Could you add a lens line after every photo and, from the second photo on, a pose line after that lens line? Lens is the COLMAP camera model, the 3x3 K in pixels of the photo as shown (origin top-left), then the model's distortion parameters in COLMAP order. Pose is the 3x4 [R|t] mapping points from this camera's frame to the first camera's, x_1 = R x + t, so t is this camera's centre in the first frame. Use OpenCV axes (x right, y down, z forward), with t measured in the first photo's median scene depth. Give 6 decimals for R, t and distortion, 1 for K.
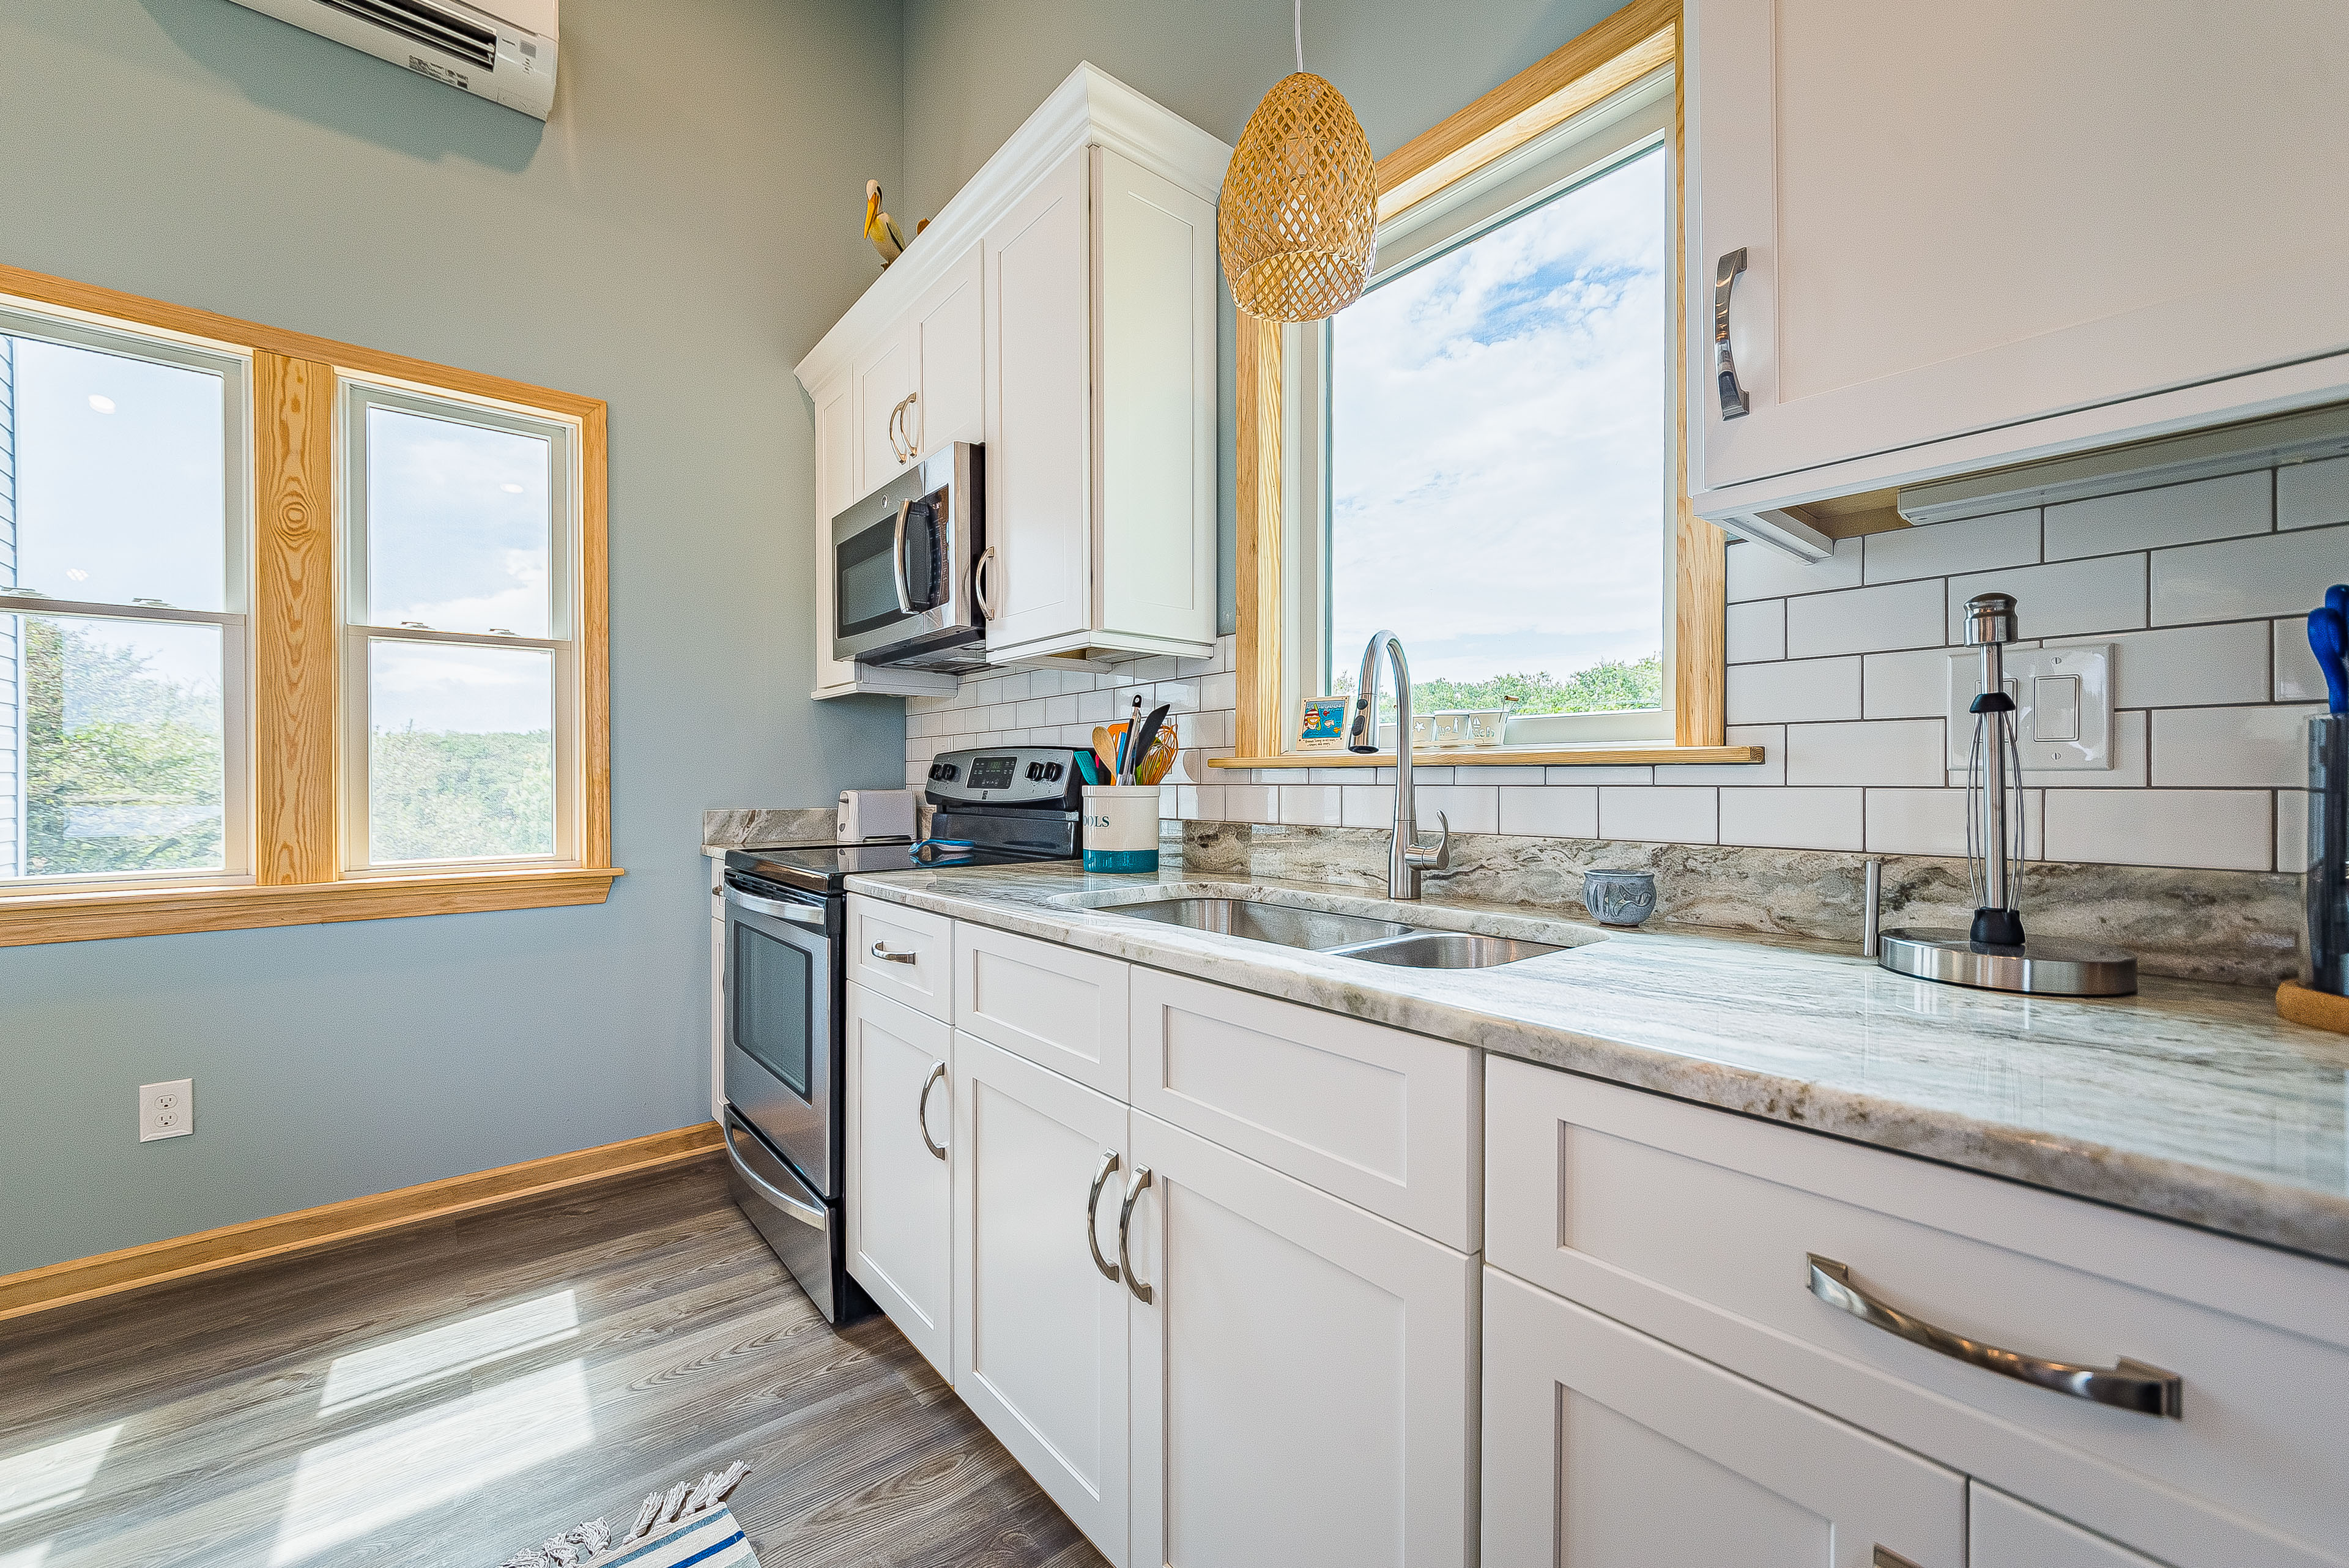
lens RADIAL K [[928.0, 0, 1087.1], [0, 928.0, 802.2], [0, 0, 1]] dist [-0.006486, -0.000197]
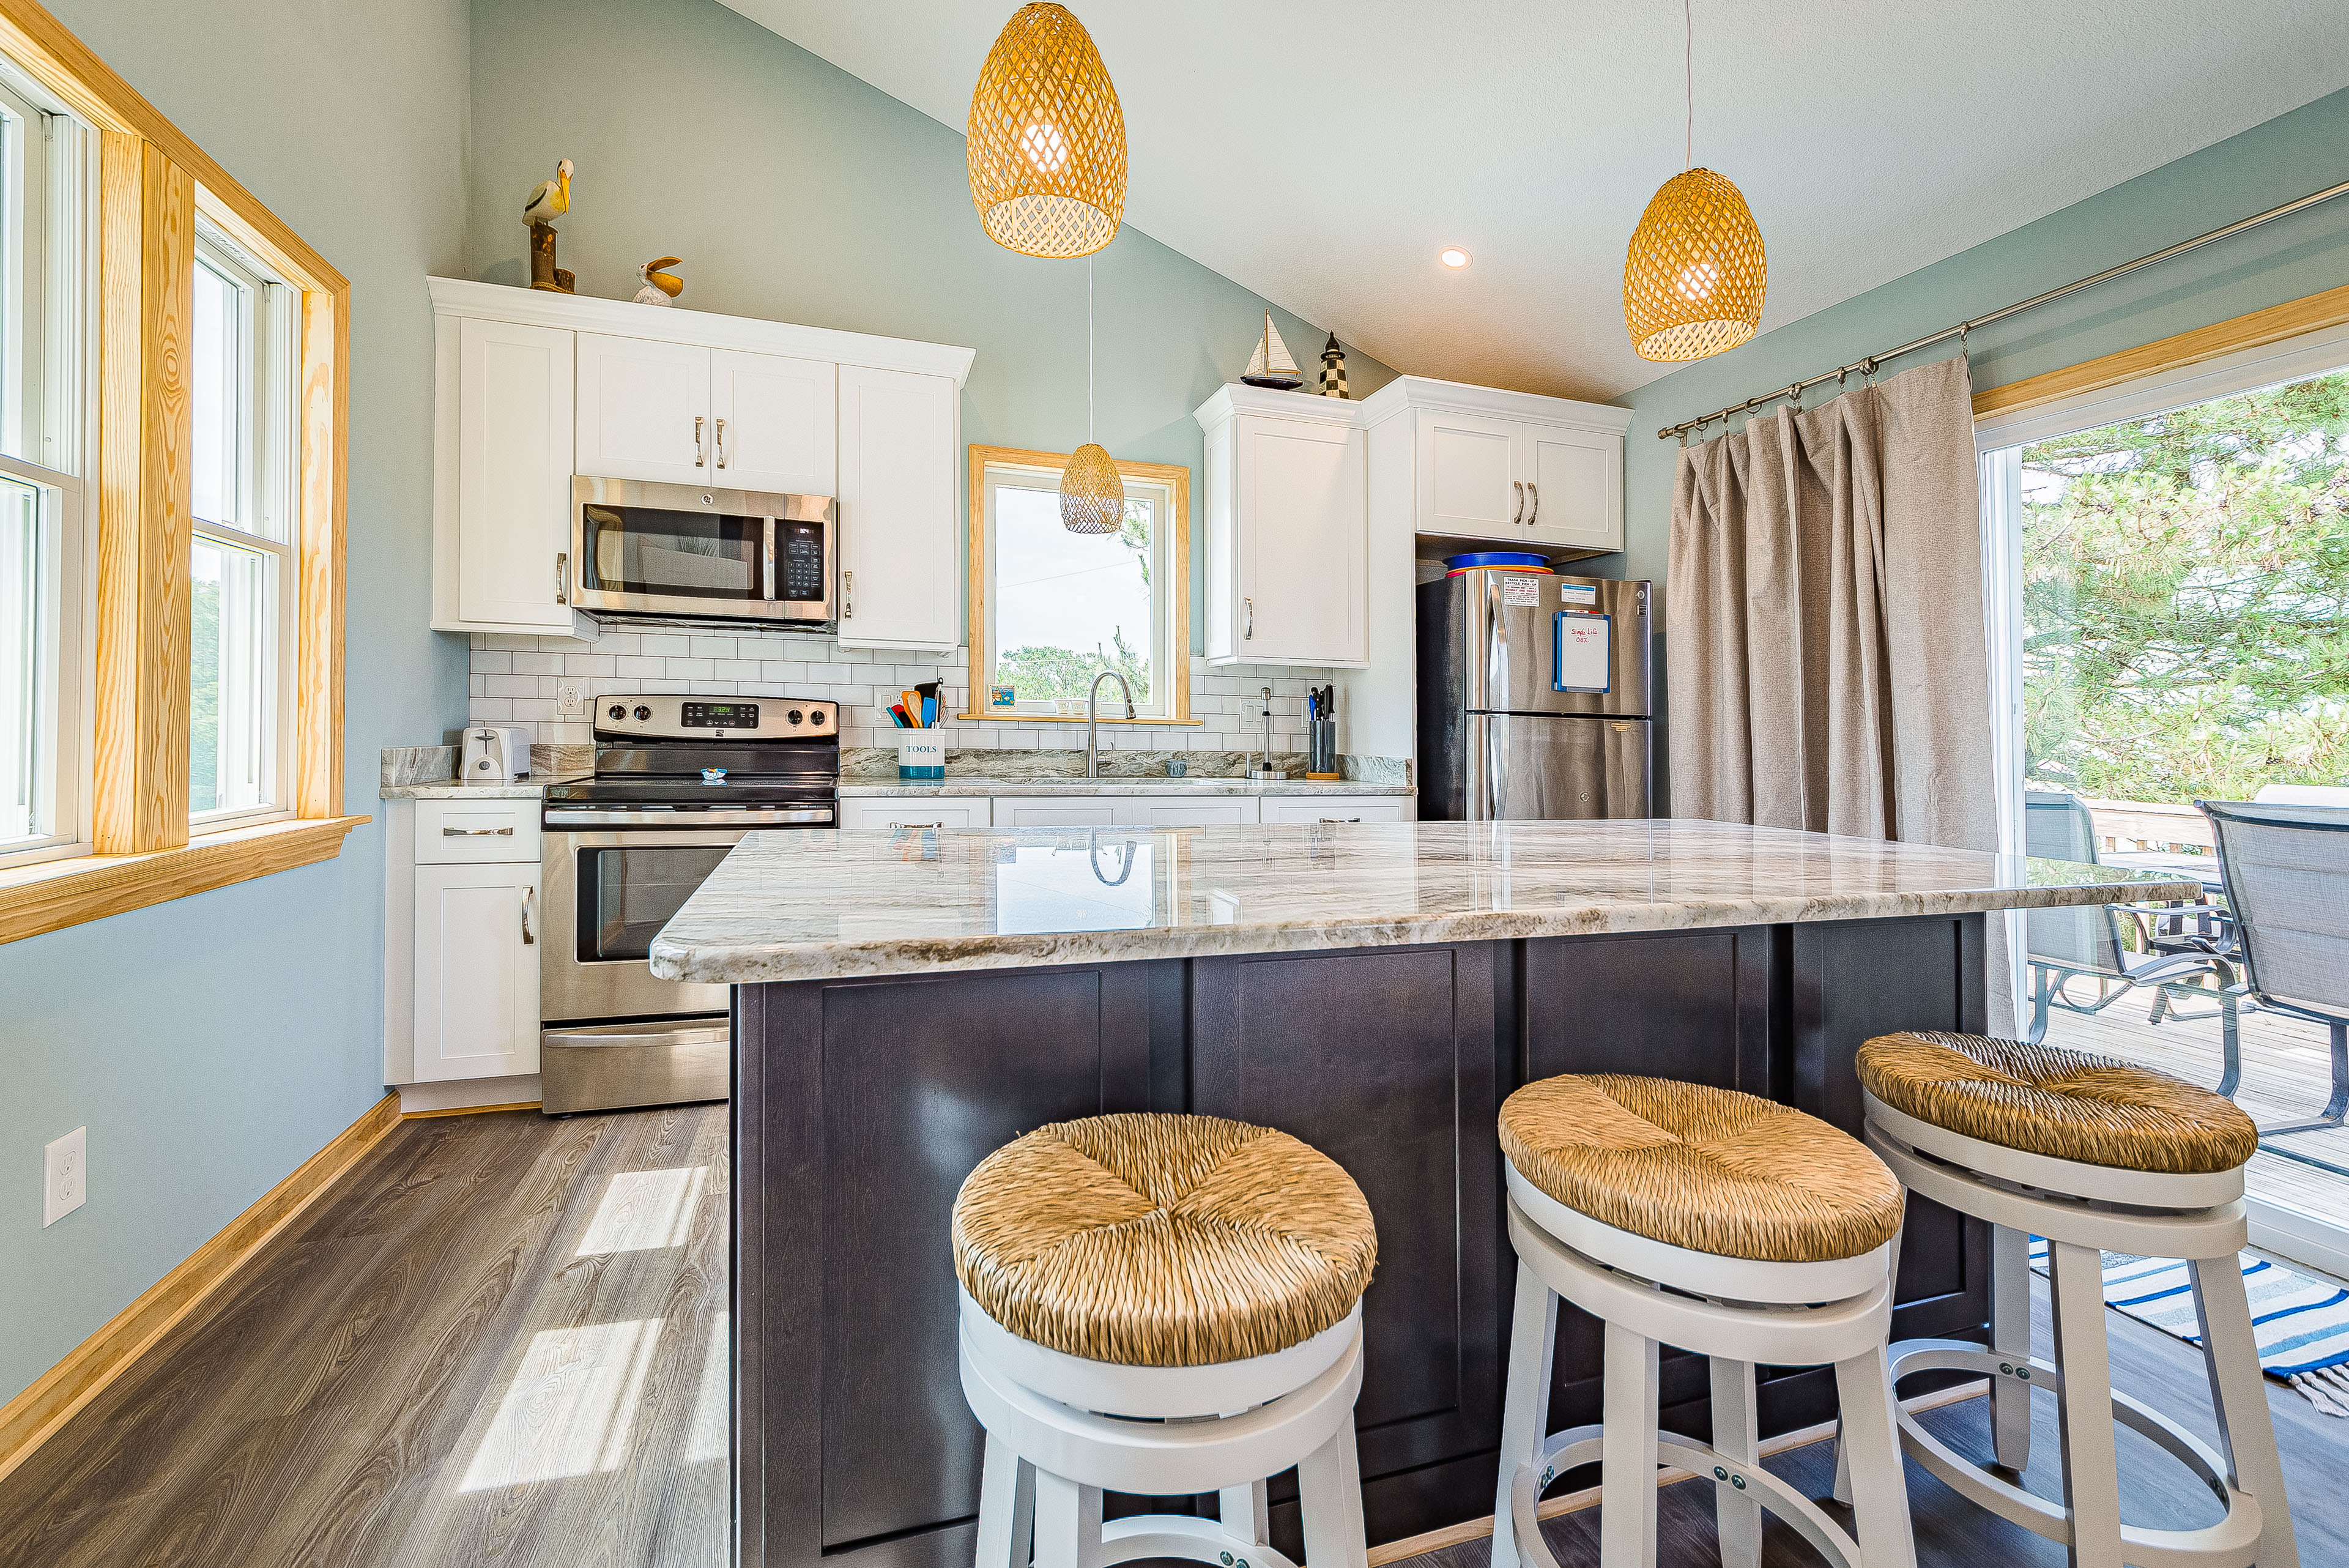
lens RADIAL K [[996.6, 0, 1182.0], [0, 996.6, 717.0], [0, 0, 1]] dist [0.028919, -0.000200]
pose [[0.342095, 0.017944, 0.939494, -1.547110], [0.001638, 0.999805, -0.019693, -0.002039], [-0.939664, 0.008275, 0.341999, -0.082968]]
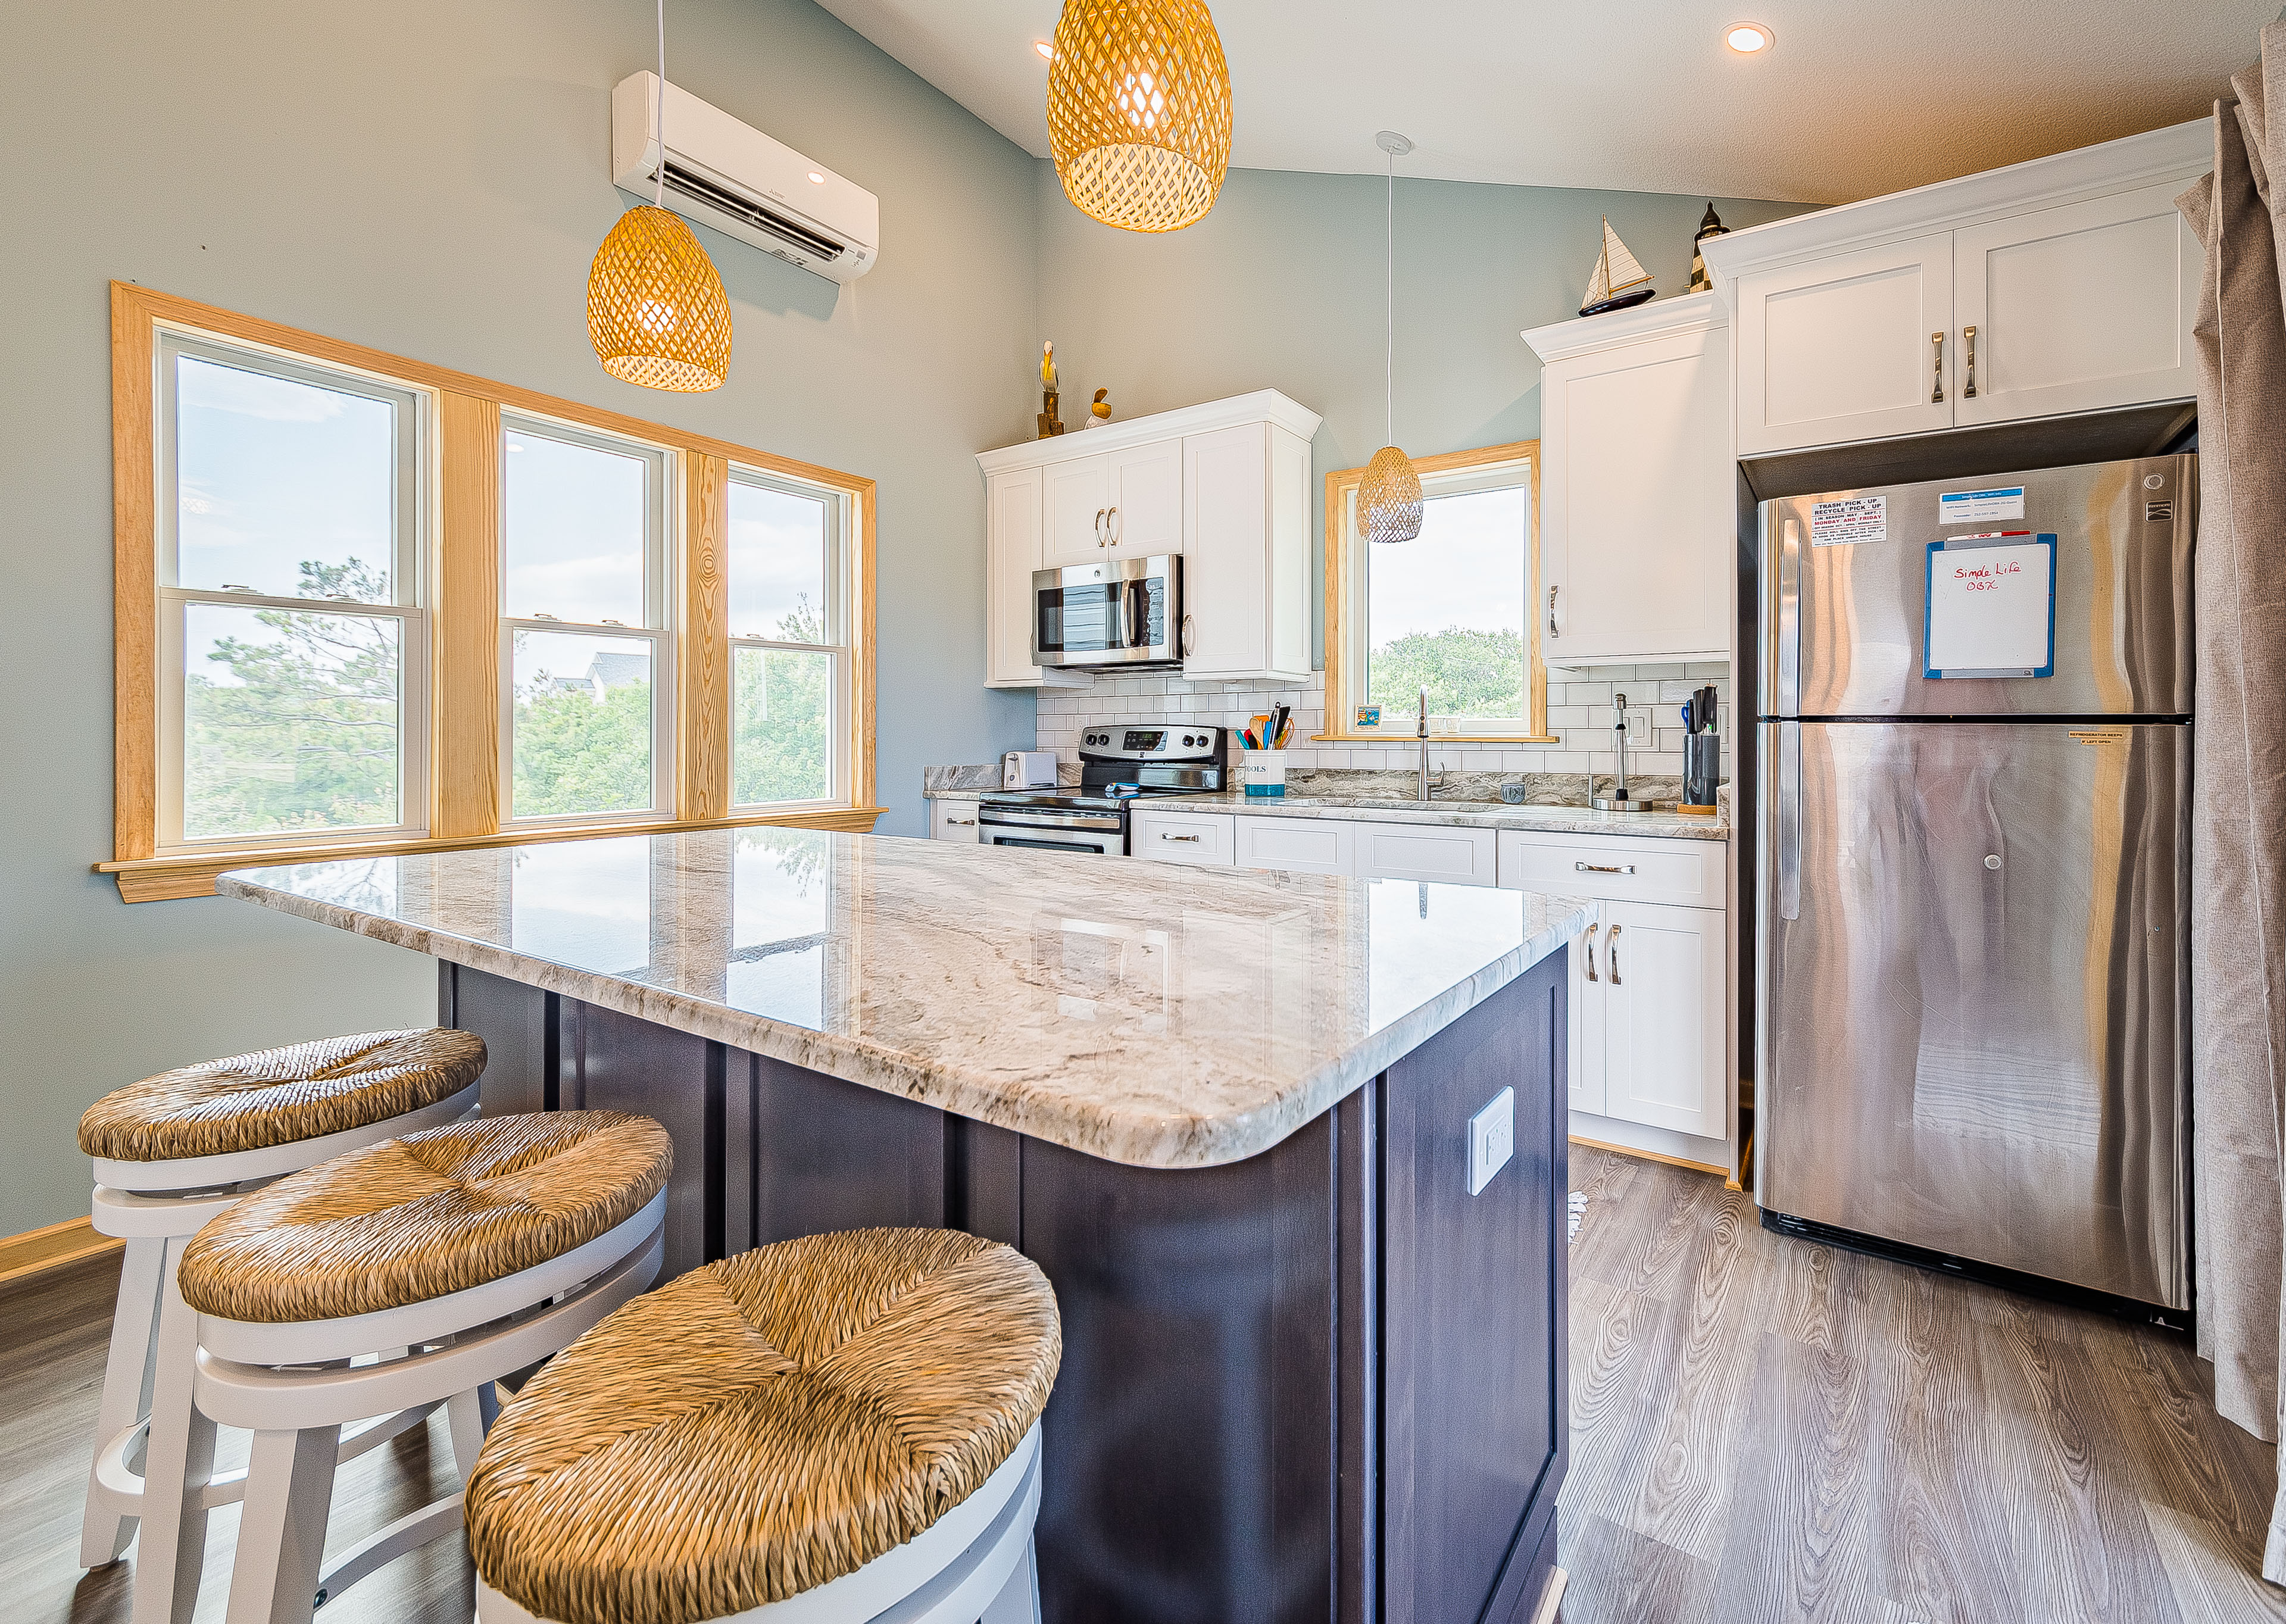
lens RADIAL K [[968.5, 0, 1253.7], [0, 968.5, 764.0], [0, 0, 1]] dist [-0.000150, -0.000171]
pose [[0.937838, -0.007542, 0.346992, -0.663558], [0.005541, 0.999962, 0.006760, -0.002231], [-0.347030, -0.004417, 0.937844, -0.820592]]
